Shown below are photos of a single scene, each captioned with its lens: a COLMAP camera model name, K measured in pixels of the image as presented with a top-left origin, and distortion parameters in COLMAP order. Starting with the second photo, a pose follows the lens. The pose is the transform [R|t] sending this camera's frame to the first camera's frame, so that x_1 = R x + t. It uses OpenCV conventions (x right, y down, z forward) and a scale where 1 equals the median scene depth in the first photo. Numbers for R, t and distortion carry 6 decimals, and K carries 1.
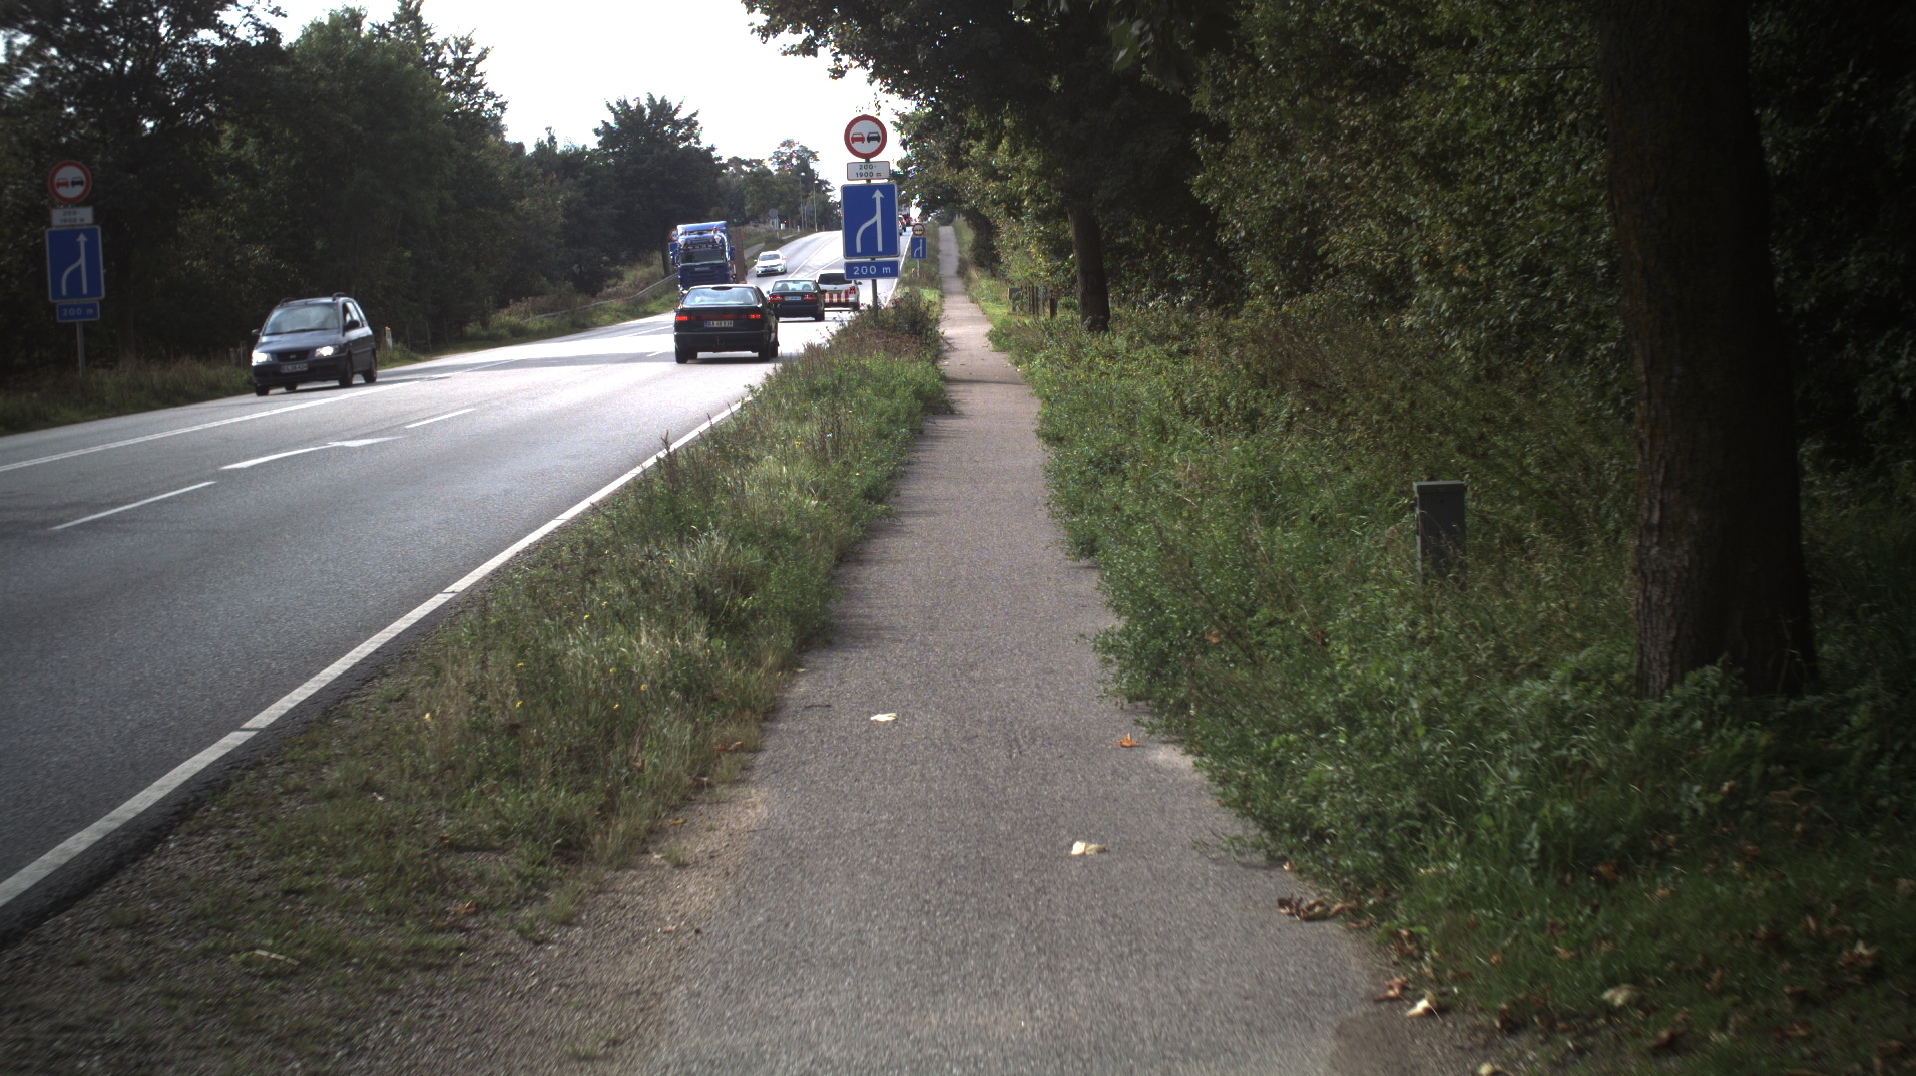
lens RADIAL K [[3364.4, 0, 962.1], [0, 3364.4, 530.3], [0, 0, 1]] dist [-0.254541, 0.000000]
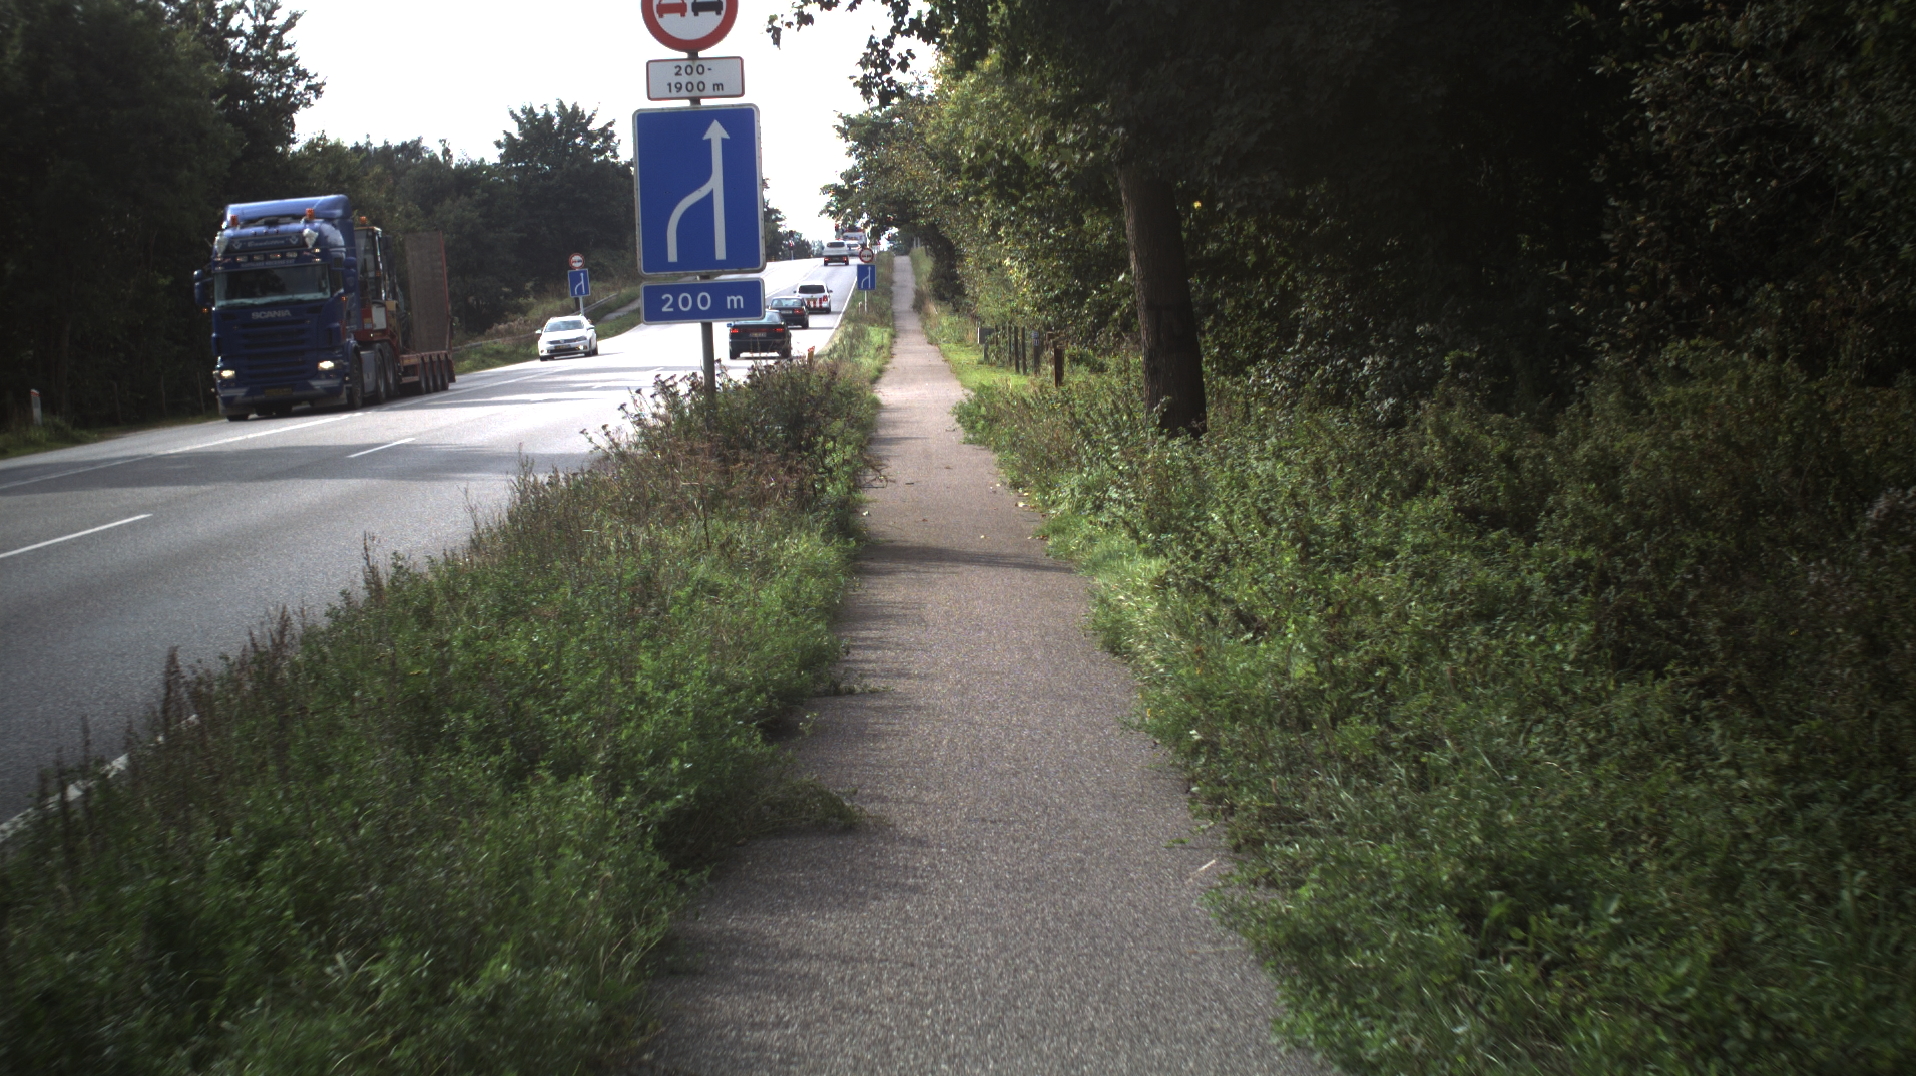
lens RADIAL K [[3364.4, 0, 962.0], [0, 3364.4, 521.5], [0, 0, 1]] dist [-0.254541, 0.000000]
pose [[0.999923, 0.001956, 0.012259, 0.001356], [-0.001798, 0.999915, -0.012876, -0.027612], [-0.012283, 0.012853, 0.999842, 0.358591]]
